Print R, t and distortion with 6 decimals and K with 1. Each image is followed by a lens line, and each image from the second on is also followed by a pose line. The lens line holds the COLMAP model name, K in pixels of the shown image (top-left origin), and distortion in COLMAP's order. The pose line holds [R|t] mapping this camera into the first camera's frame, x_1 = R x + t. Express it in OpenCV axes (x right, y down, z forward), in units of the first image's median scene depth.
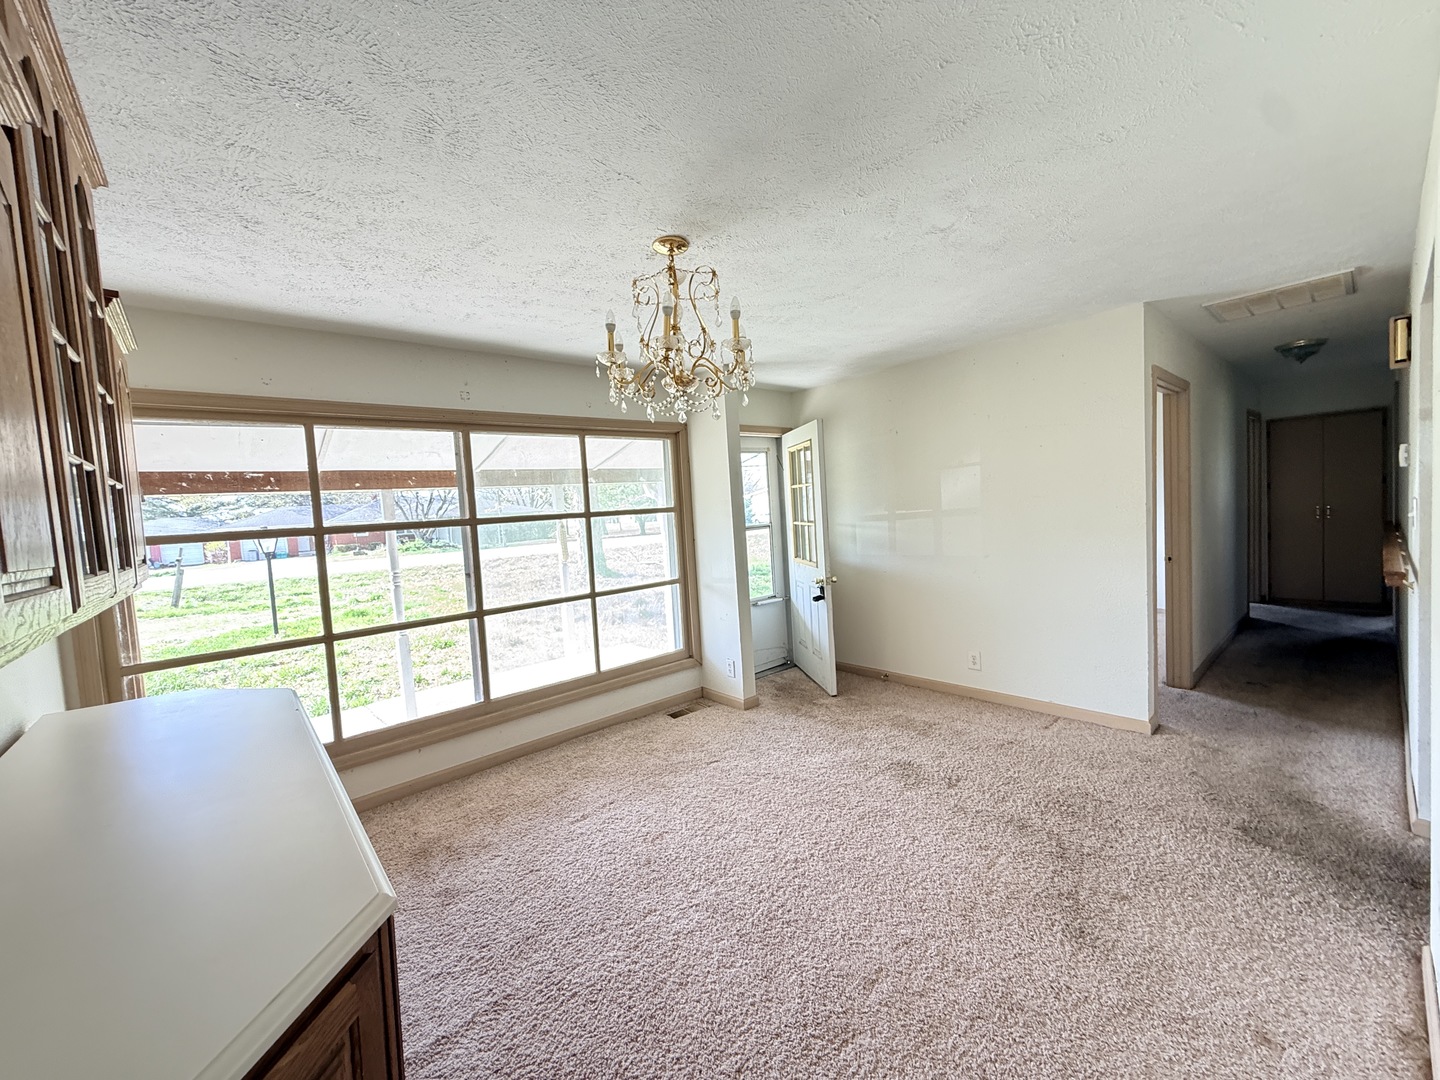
lens RADIAL K [[574.6, 0, 715.9], [0, 574.6, 532.4], [0, 0, 1]] dist [-0.000112, 0.000460]
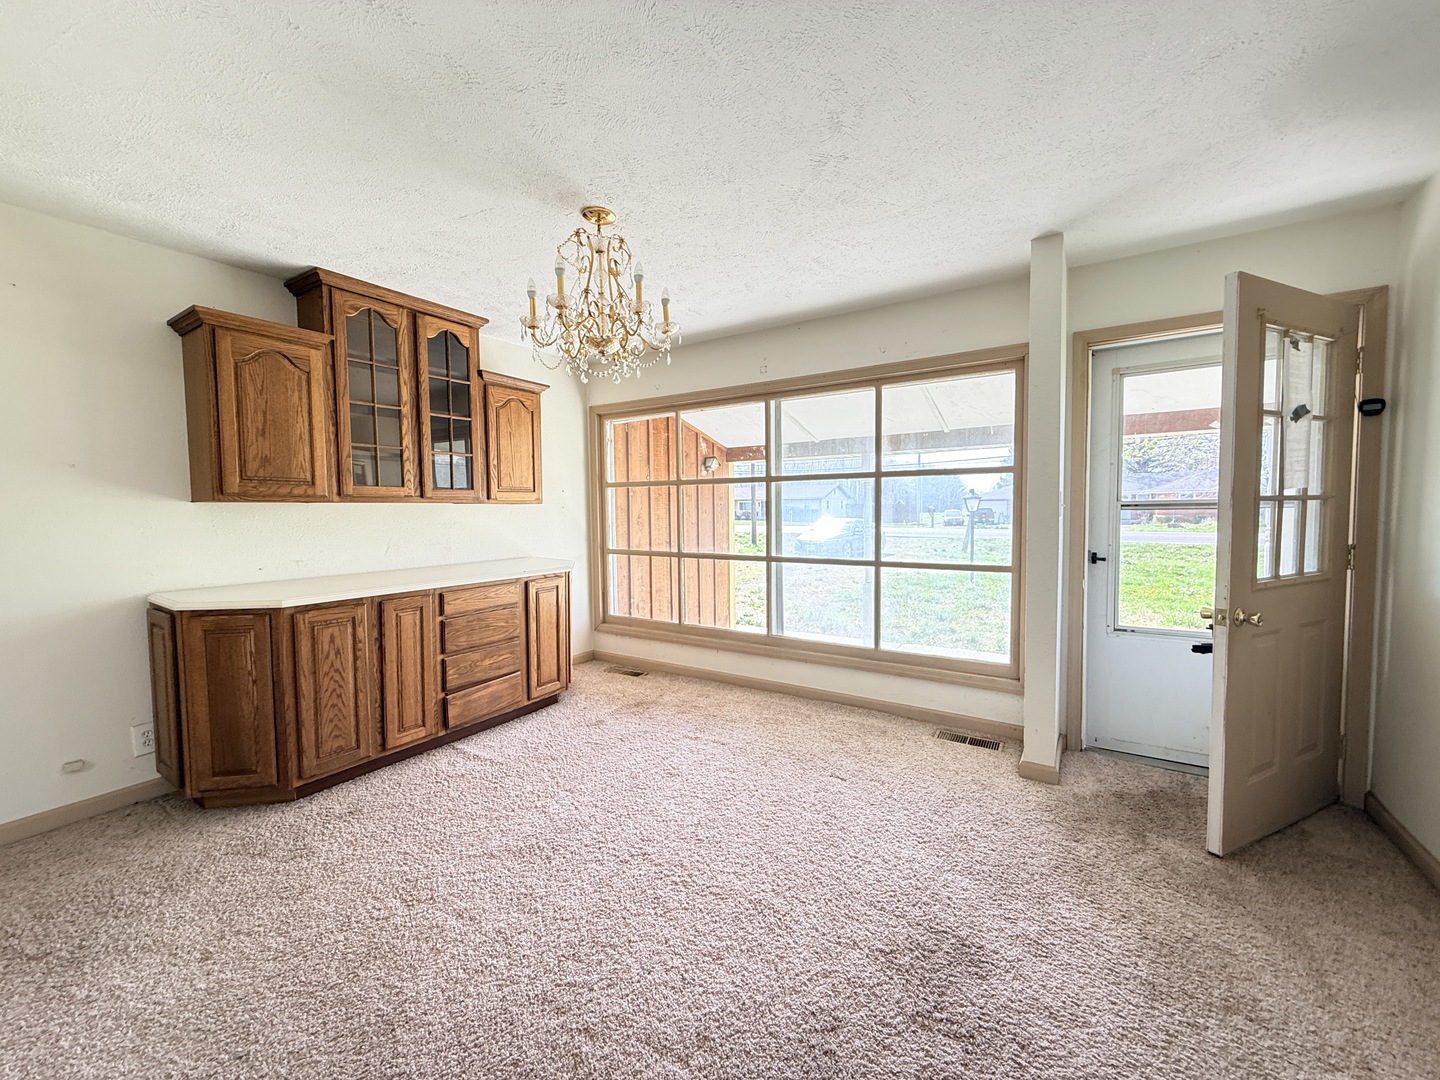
lens RADIAL K [[574.6, 0, 712.8], [0, 574.6, 538.1], [0, 0, 1]] dist [-0.000112, 0.000460]
pose [[0.269245, 0.109794, -0.956793, 0.582298], [-0.046700, 0.993800, 0.100899, -0.010454], [0.961939, 0.017516, 0.272703, 0.505514]]
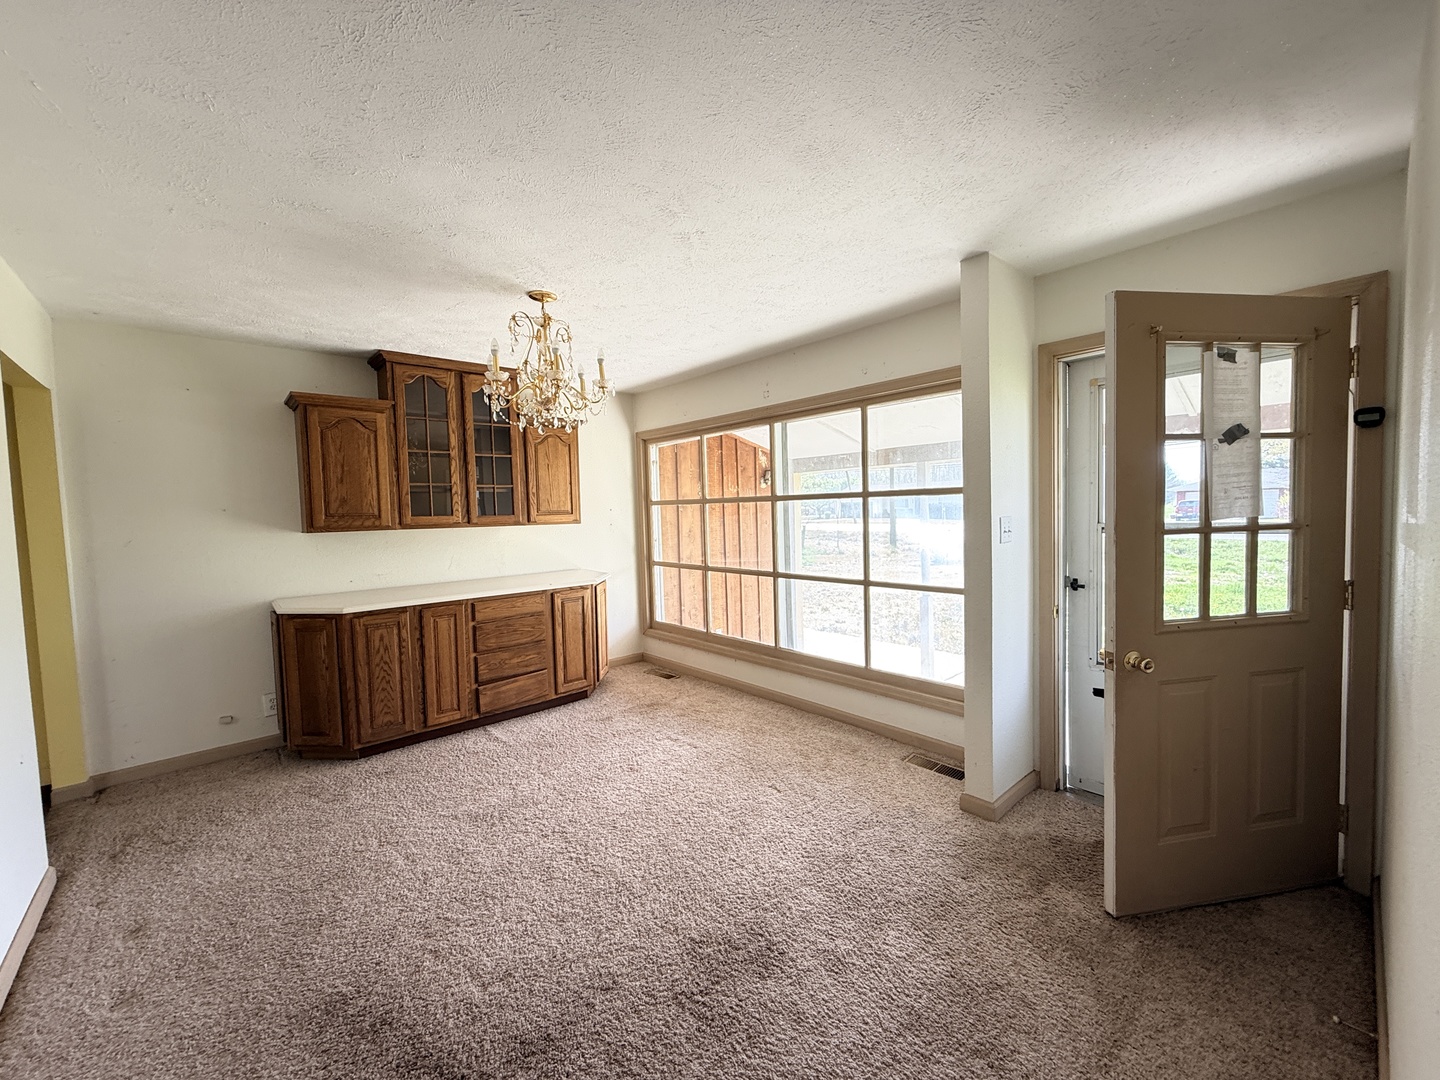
lens RADIAL K [[574.6, 0, 712.5], [0, 574.6, 538.4], [0, 0, 1]] dist [-0.000112, 0.000460]
pose [[0.006093, 0.113281, -0.993544, 0.685177], [-0.014756, 0.993465, 0.113182, -0.061032], [0.999873, 0.013971, 0.007725, 0.752659]]
